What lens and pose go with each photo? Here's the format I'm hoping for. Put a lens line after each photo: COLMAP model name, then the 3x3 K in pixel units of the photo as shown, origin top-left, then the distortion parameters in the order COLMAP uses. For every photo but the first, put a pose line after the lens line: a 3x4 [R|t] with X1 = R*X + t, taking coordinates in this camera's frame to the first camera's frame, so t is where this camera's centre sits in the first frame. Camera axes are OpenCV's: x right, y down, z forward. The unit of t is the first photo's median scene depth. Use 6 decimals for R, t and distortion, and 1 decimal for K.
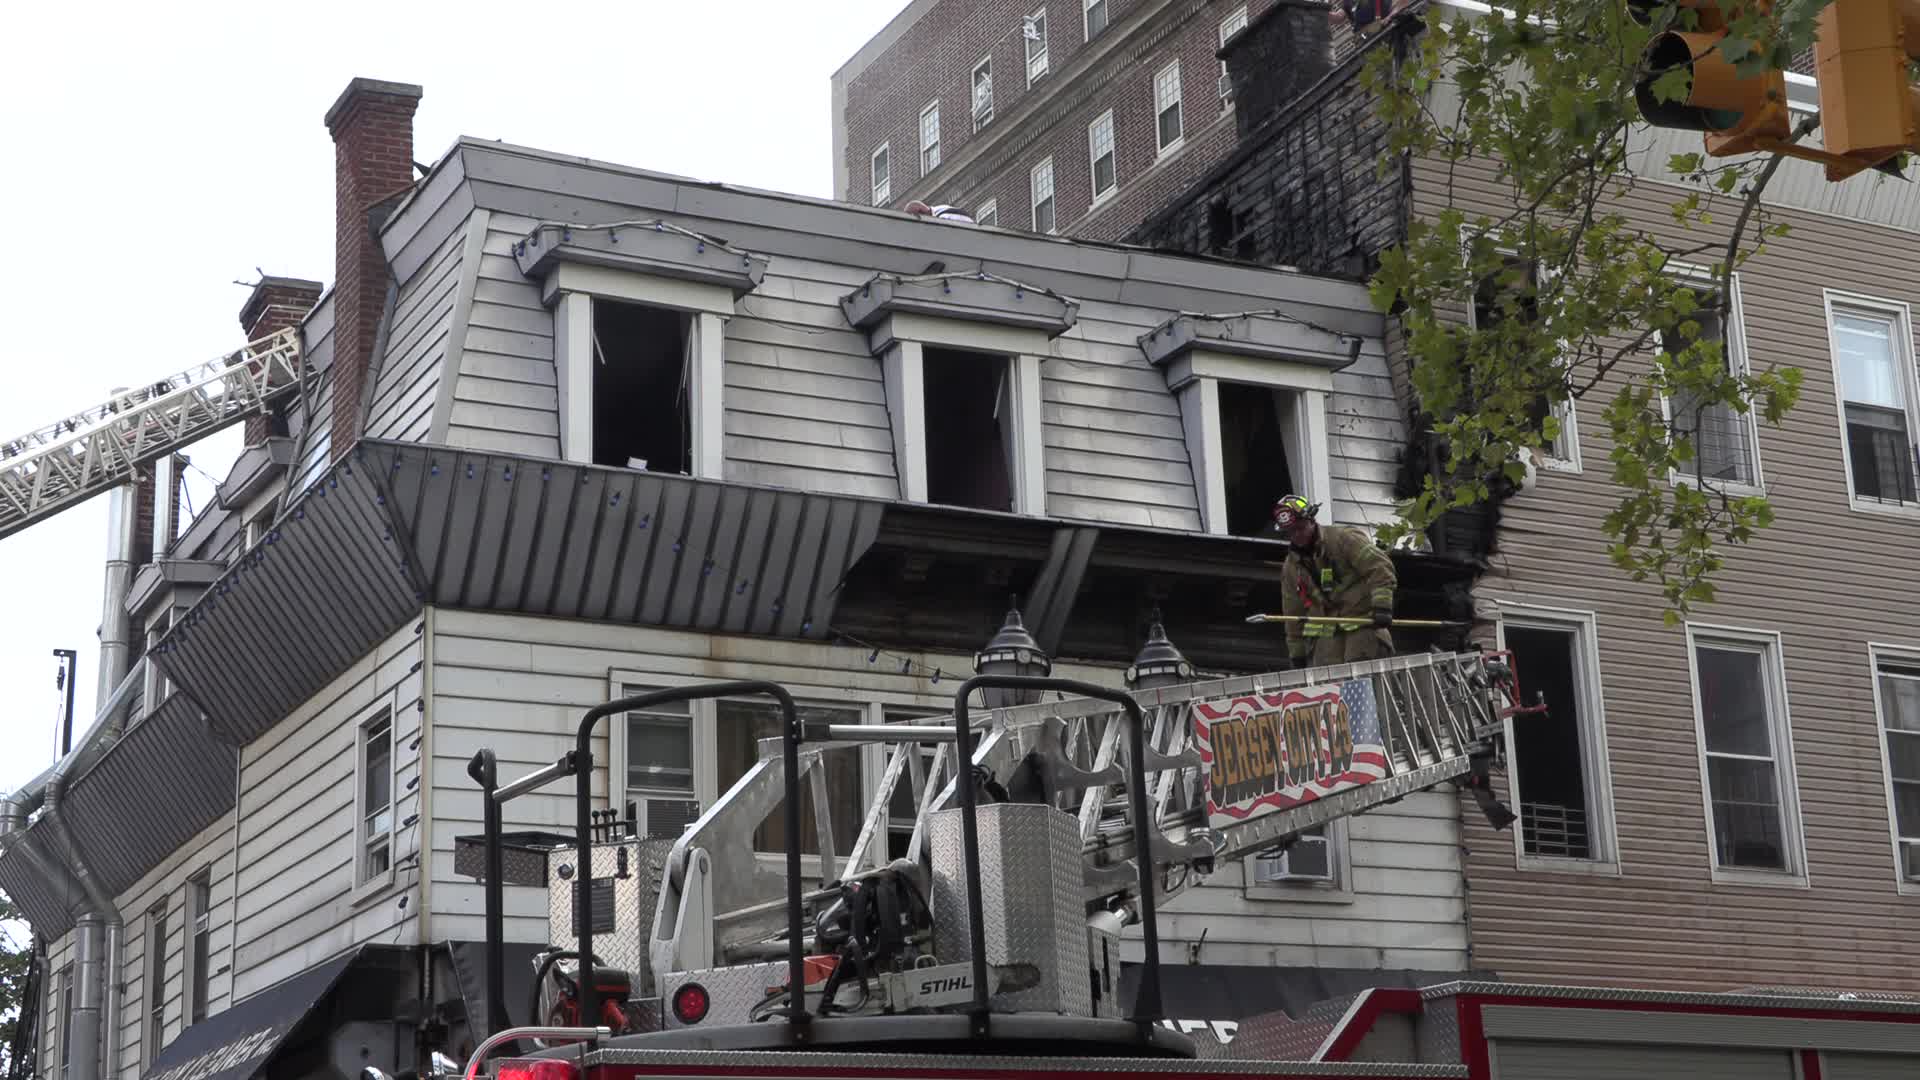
lens RADIAL K [[2910.4, 0, 961.4], [0, 2910.4, 516.6], [0, 0, 1]] dist [0.031554, 0.111262]
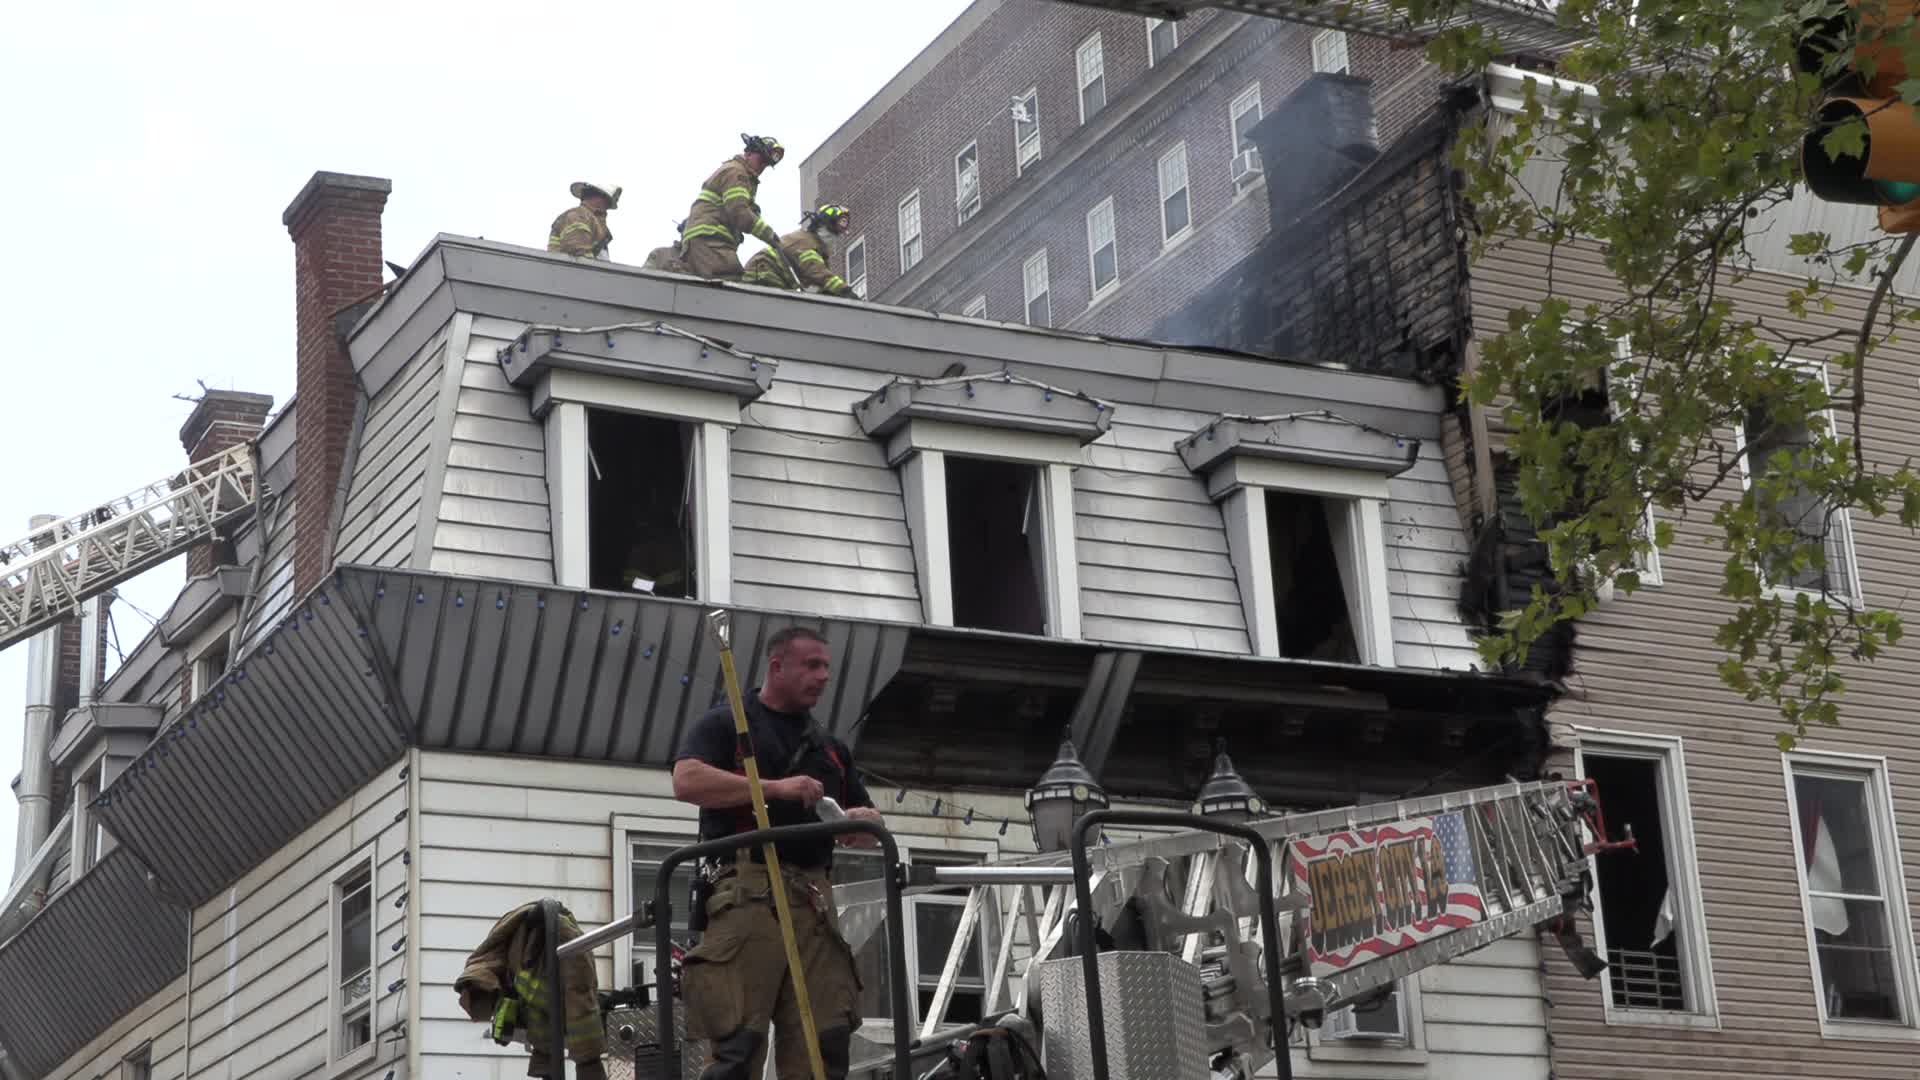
lens RADIAL K [[3196.0, 0, 942.9], [0, 3196.0, 513.2], [0, 0, 1]] dist [0.091067, 0.144515]
pose [[0.999878, -0.014104, 0.006765, -0.020535], [0.014371, 0.999051, -0.041121, 0.000843], [-0.006178, 0.041213, 0.999131, -0.003445]]
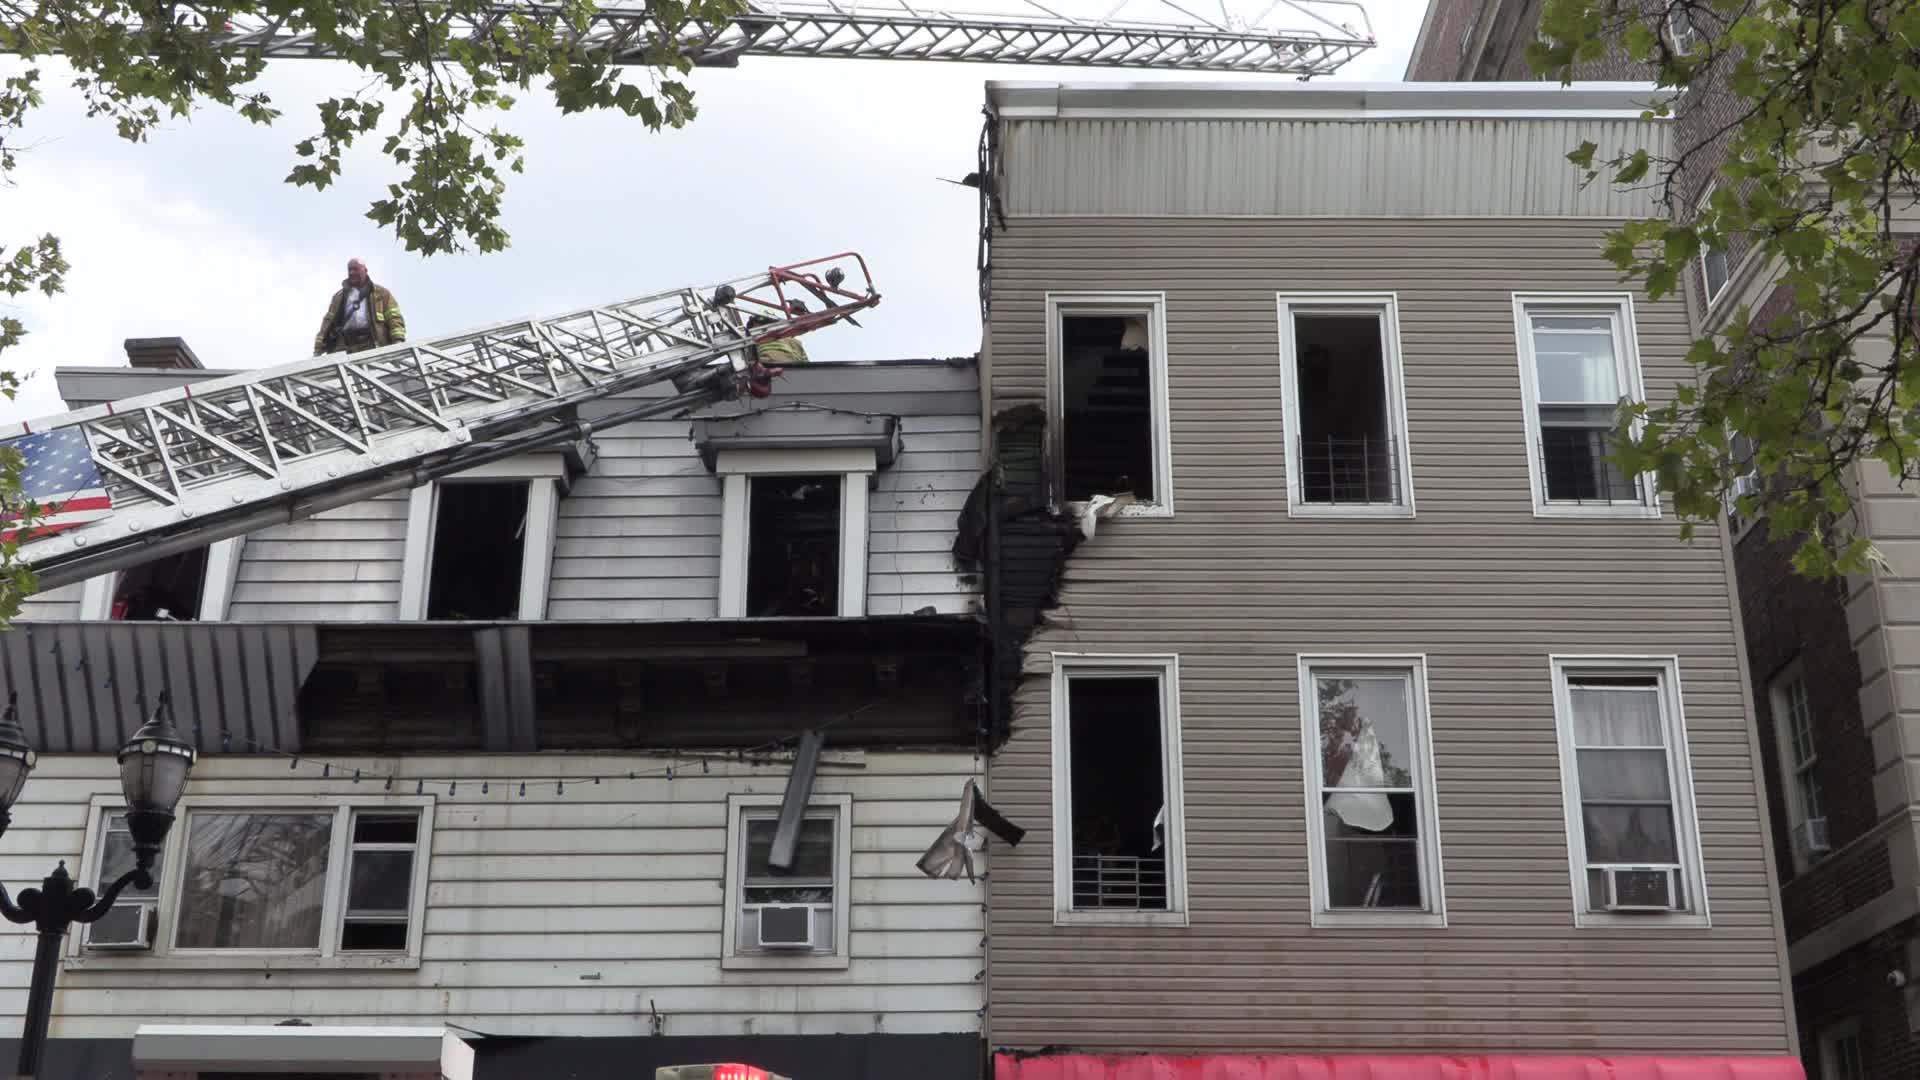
lens RADIAL K [[2388.9, 0, 960.9], [0, 2388.9, 390.2], [0, 0, 1]] dist [0.002916, 0.004927]
pose [[0.885933, -0.156901, -0.436468, 0.564453], [0.099866, 0.983501, -0.150841, 0.064672], [0.452934, 0.090046, 0.886985, 0.265199]]
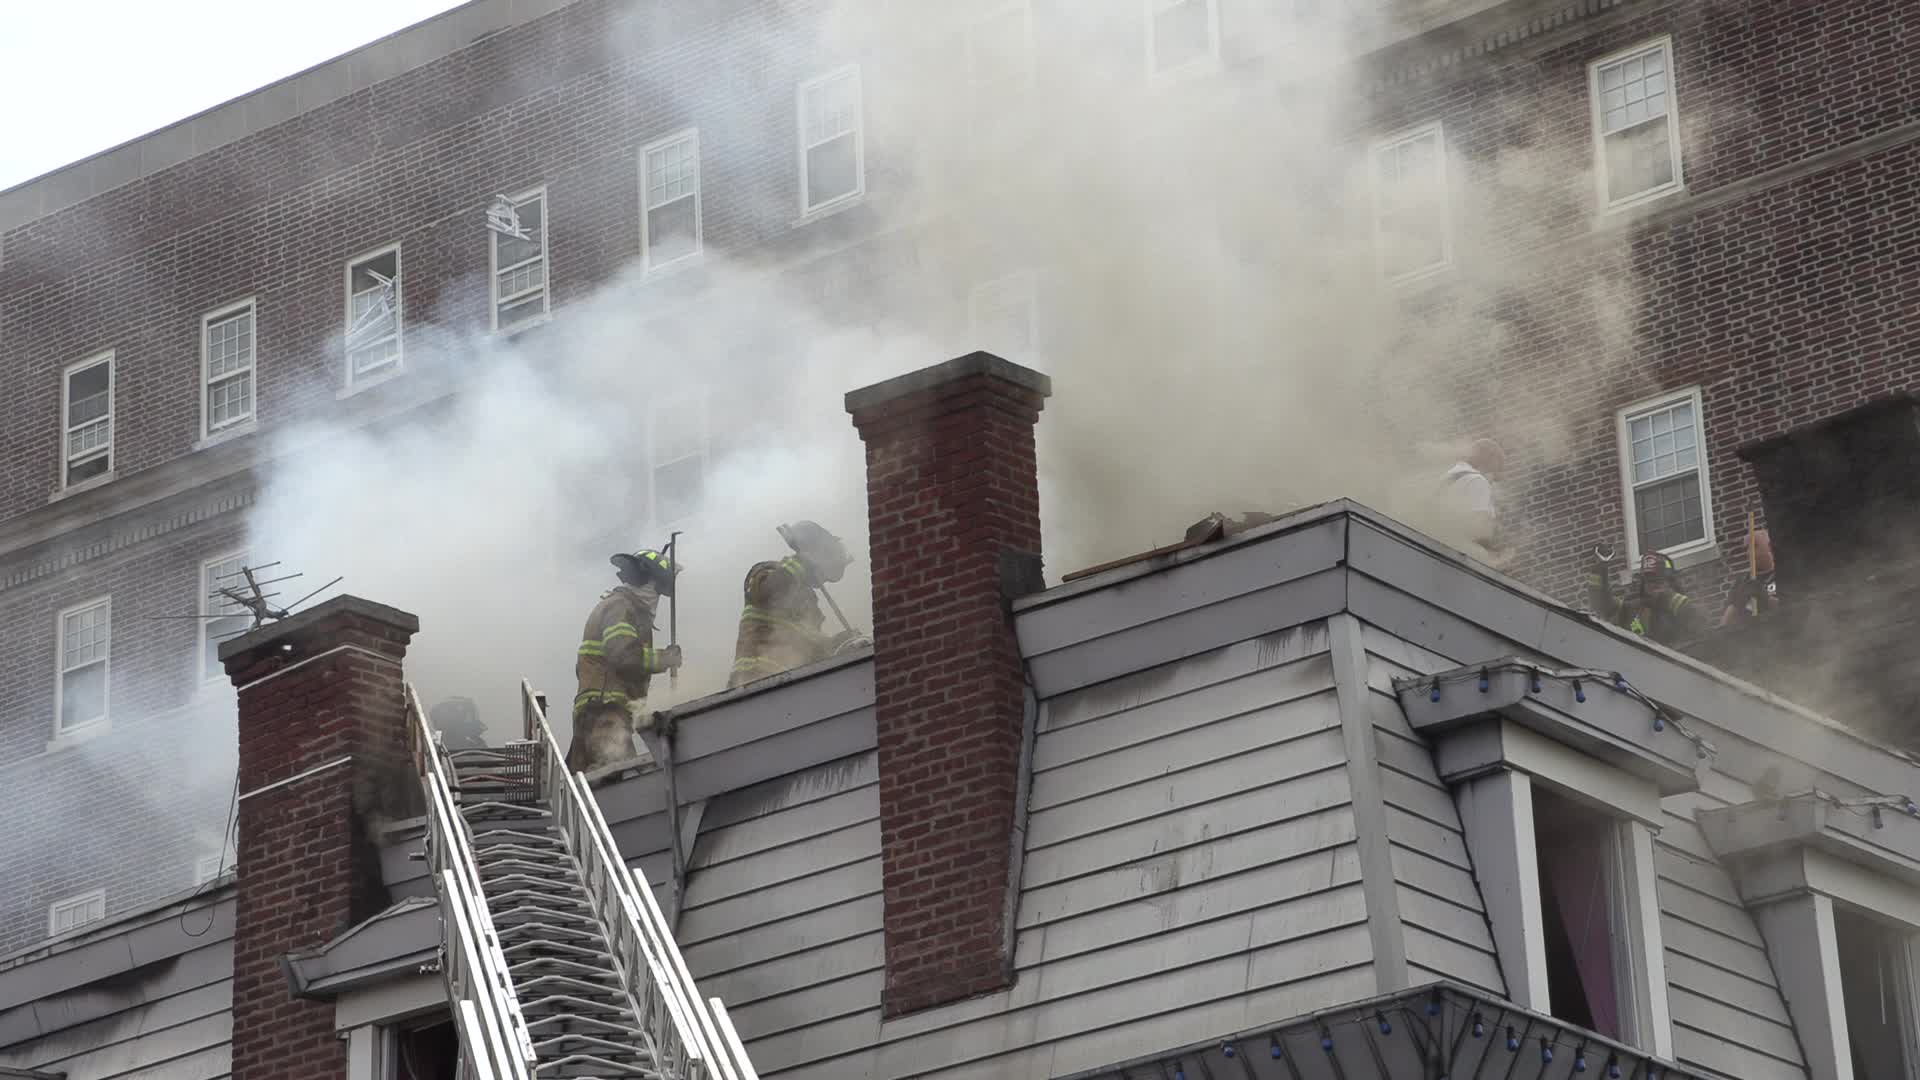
lens RADIAL K [[5316.6, 0, 960.0], [0, 5316.6, 540.0], [0, 0, 1]] dist [0.610622, 0.241720]
pose [[0.913148, 0.140493, 0.382651, -0.652383], [-0.104707, 0.988073, -0.112907, 0.017488], [-0.393950, 0.063034, 0.916968, -0.033265]]
